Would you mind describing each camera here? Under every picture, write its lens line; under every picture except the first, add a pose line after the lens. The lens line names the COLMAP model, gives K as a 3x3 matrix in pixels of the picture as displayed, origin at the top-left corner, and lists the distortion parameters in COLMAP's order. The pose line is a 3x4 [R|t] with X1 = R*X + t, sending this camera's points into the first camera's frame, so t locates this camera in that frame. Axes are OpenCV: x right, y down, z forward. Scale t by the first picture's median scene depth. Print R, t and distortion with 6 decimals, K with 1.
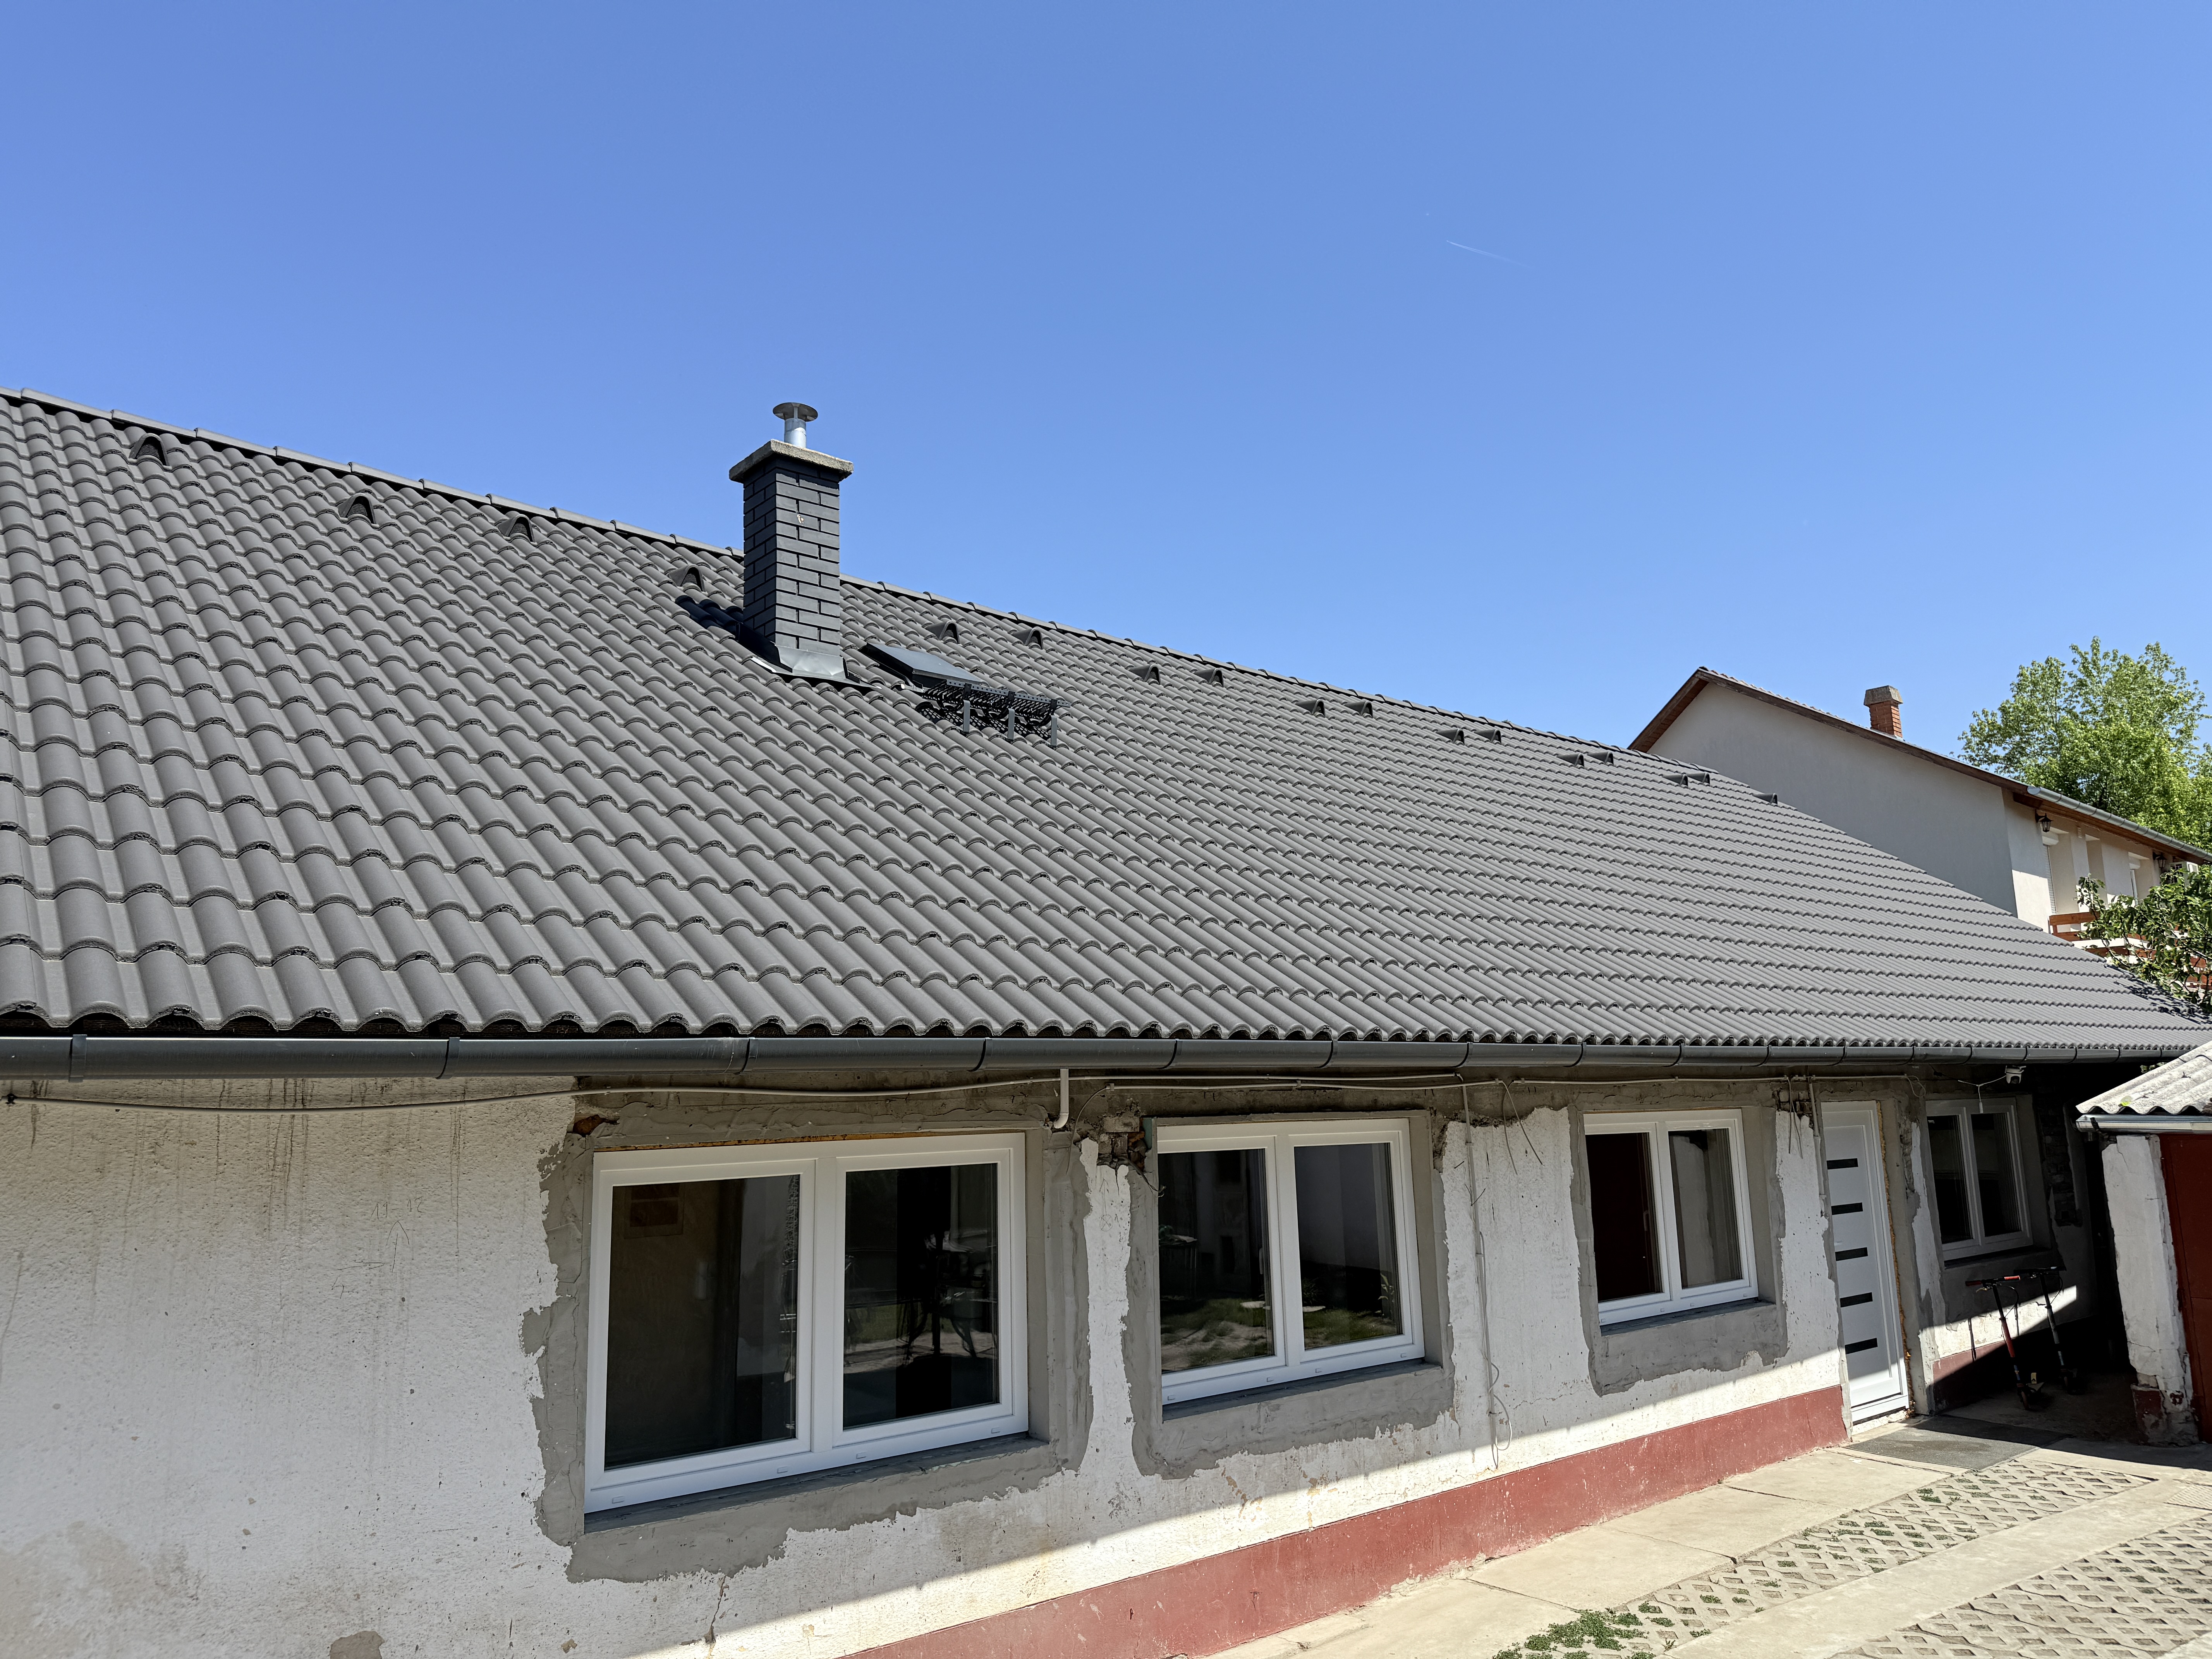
lens RADIAL K [[1543.0, 0, 1105.2], [0, 1543.0, 828.3], [0, 0, 1]] dist [-0.008246, -0.002263]
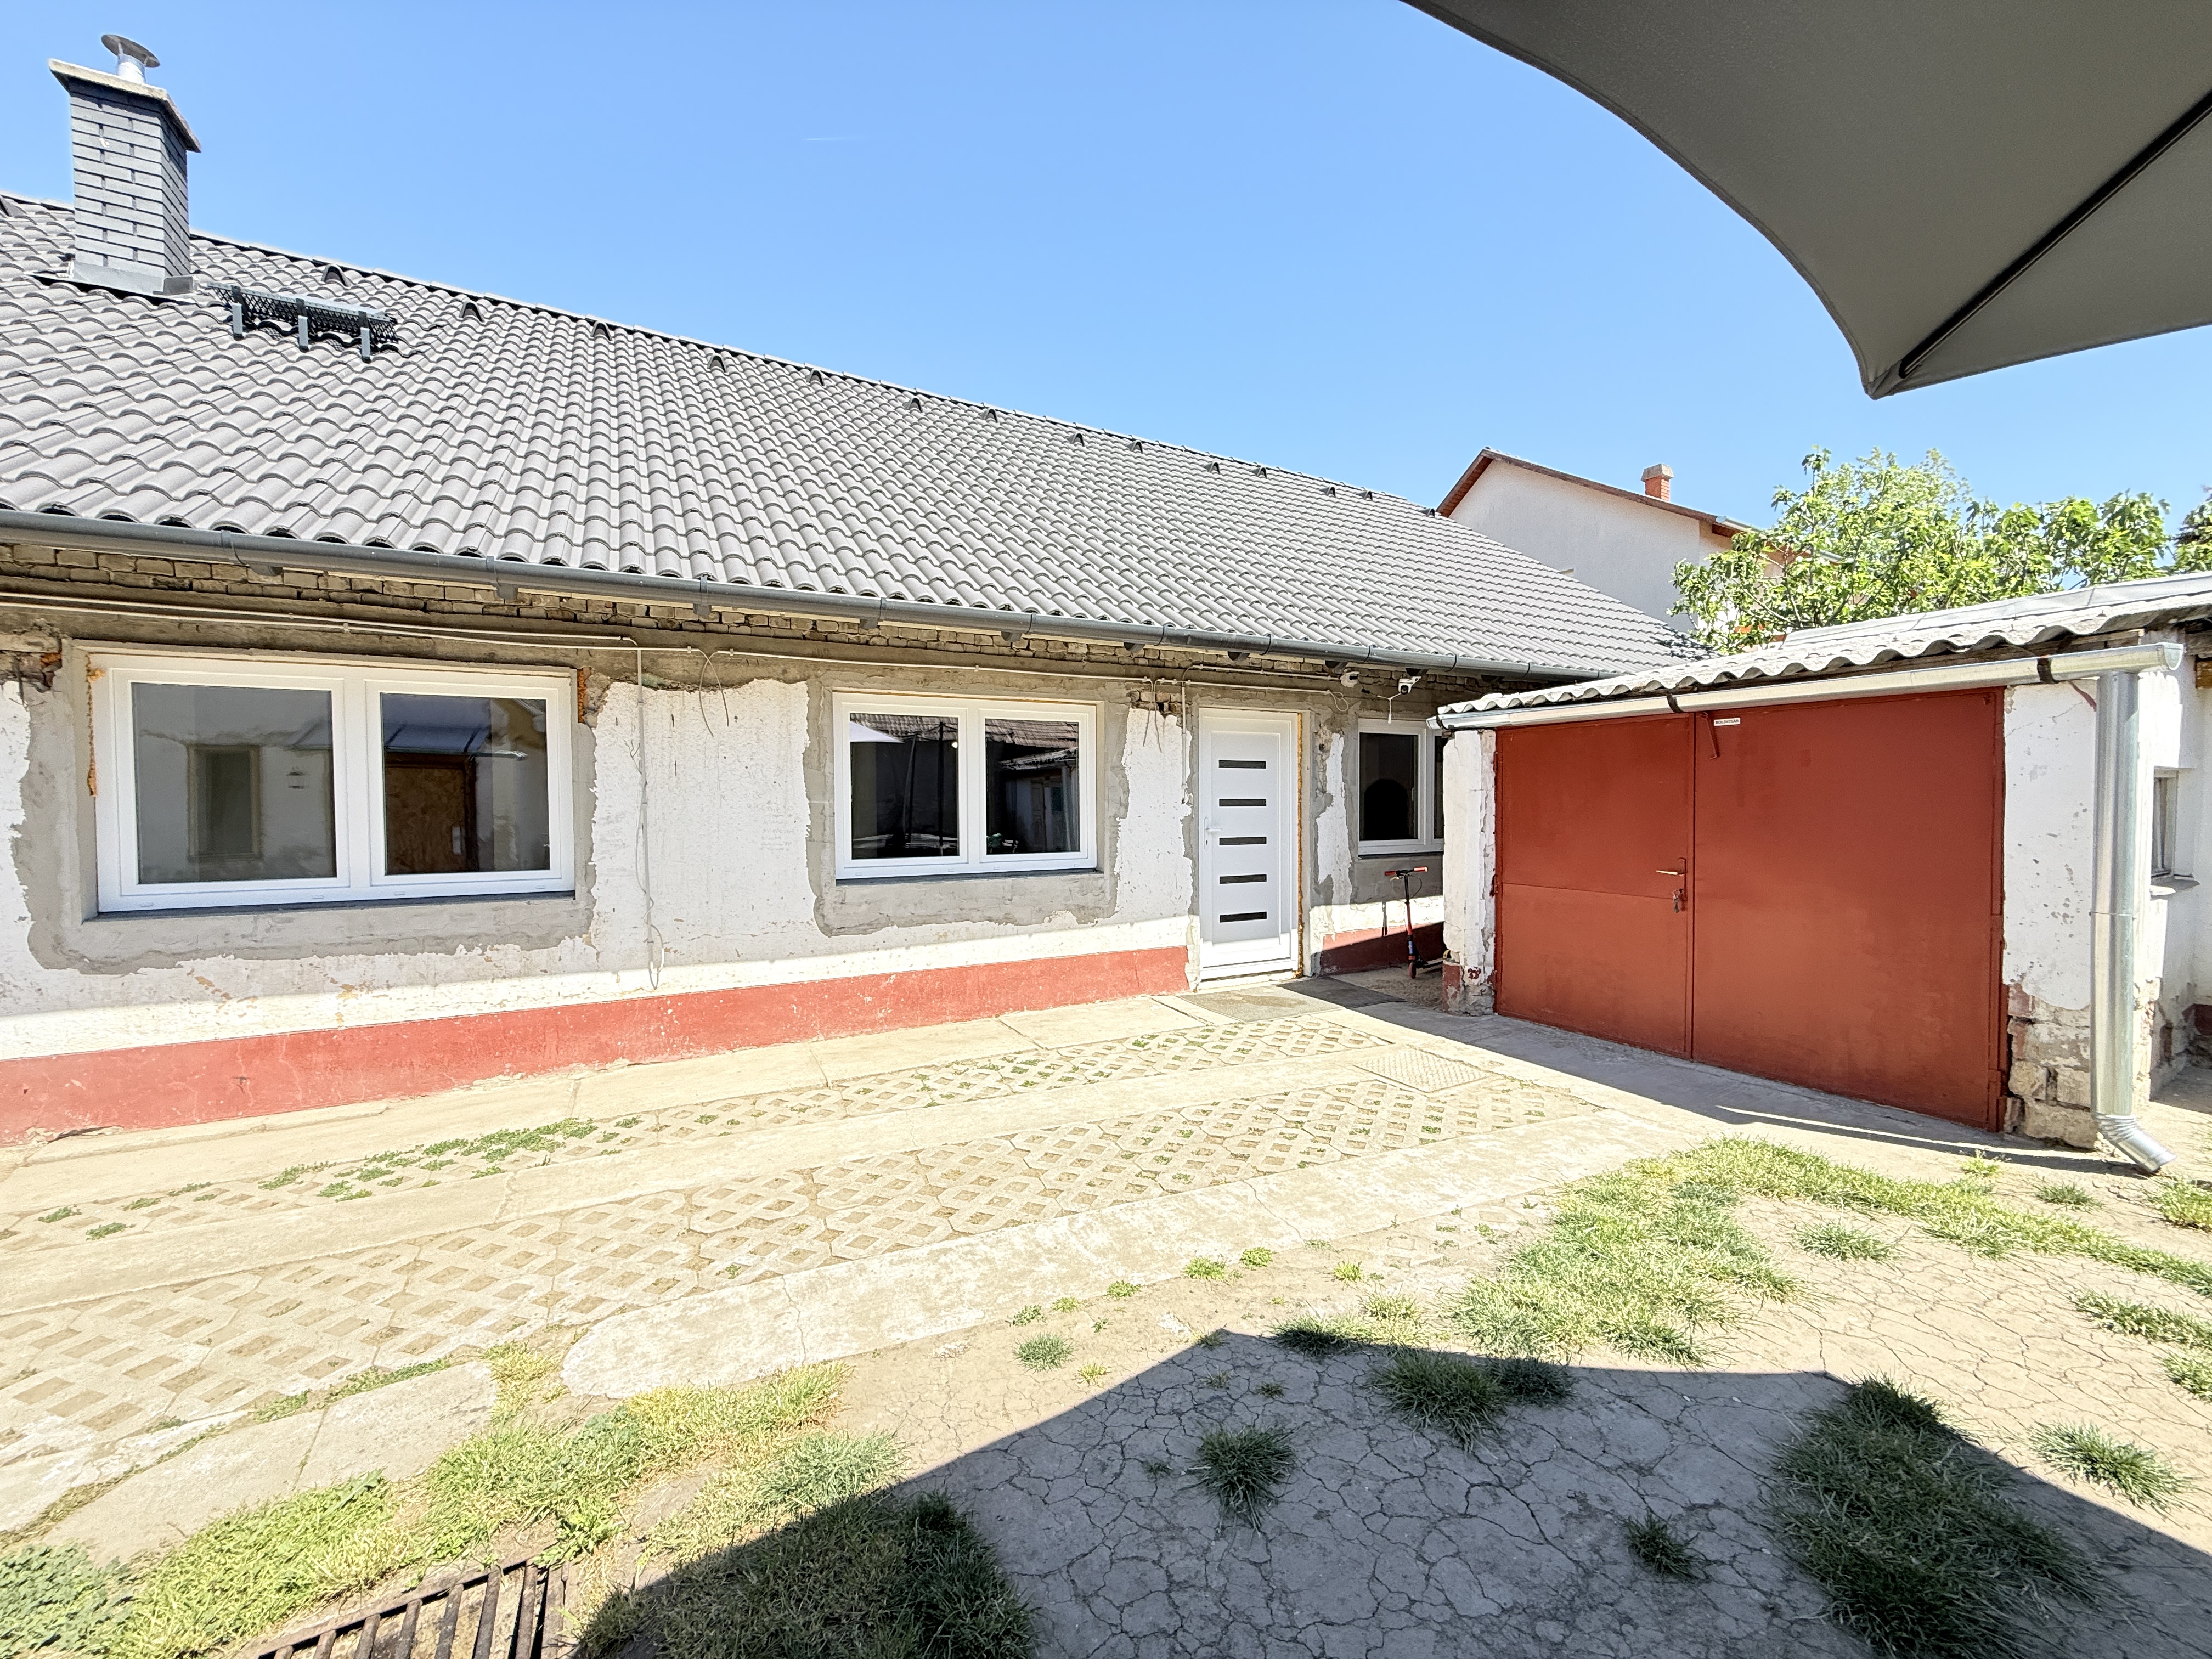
lens RADIAL K [[887.5, 0, 1108.6], [0, 887.5, 826.0], [0, 0, 1]] dist [-0.000827, 0.000056]
pose [[0.981346, 0.025176, -0.190594, 0.628813], [0.016122, 0.977120, 0.212078, 0.150848], [0.191573, -0.211195, 0.958487, 0.422089]]
